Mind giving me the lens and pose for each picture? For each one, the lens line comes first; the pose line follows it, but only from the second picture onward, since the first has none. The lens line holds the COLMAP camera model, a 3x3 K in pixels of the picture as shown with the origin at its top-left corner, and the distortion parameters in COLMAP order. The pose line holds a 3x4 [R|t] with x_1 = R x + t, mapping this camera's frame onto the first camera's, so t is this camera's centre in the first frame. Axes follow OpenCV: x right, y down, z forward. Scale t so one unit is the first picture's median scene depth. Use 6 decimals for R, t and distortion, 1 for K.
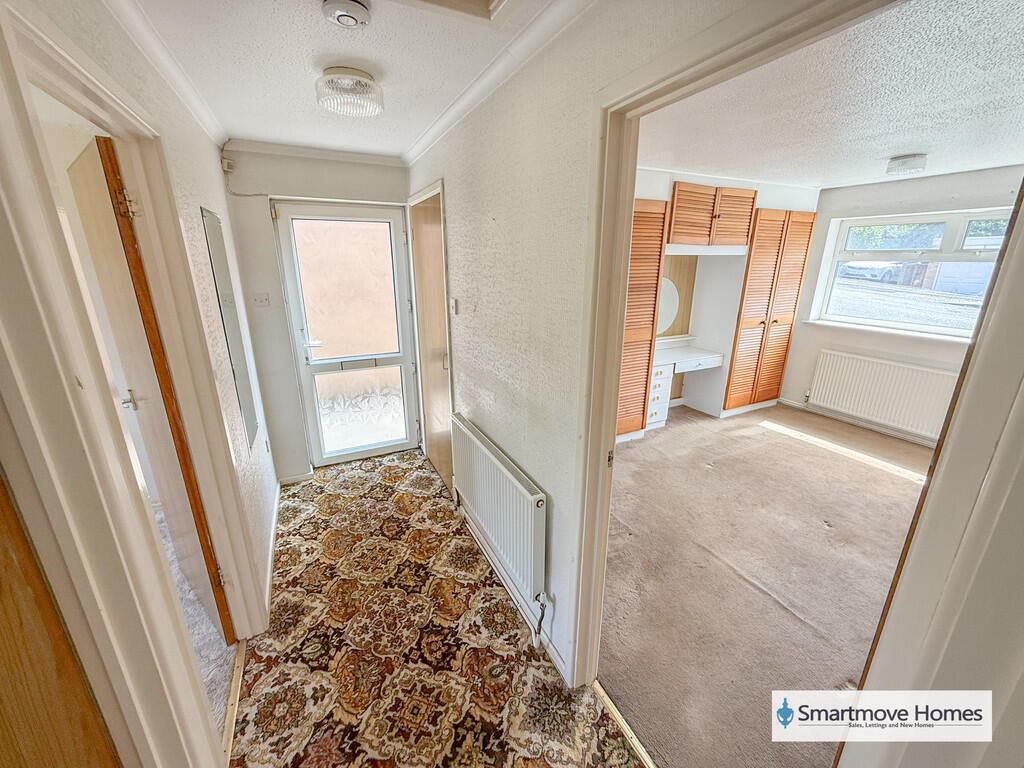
lens RADIAL K [[409.6, 0, 513.5], [0, 409.6, 382.9], [0, 0, 1]] dist [-0.000068, -0.000631]
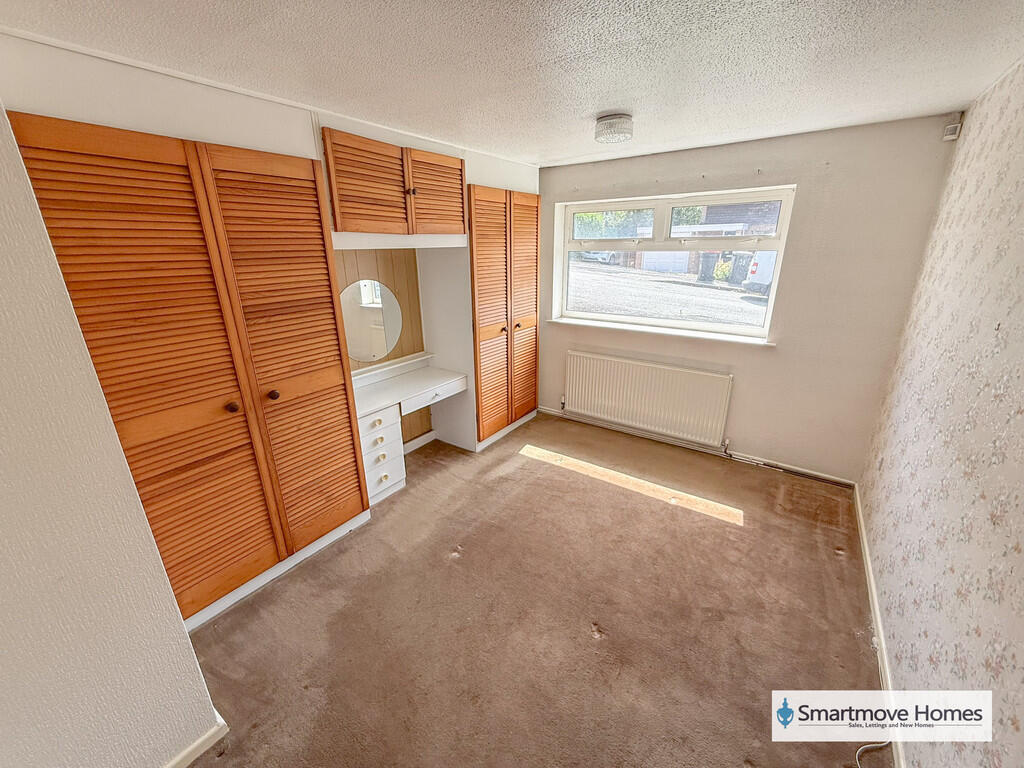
lens RADIAL K [[409.6, 0, 515.3], [0, 409.6, 386.2], [0, 0, 1]] dist [-0.000068, -0.000631]
pose [[0.876508, -0.168585, 0.450902, 0.243009], [0.153432, 0.985658, 0.070266, -0.090177], [-0.456281, 0.007594, 0.889803, 0.265173]]
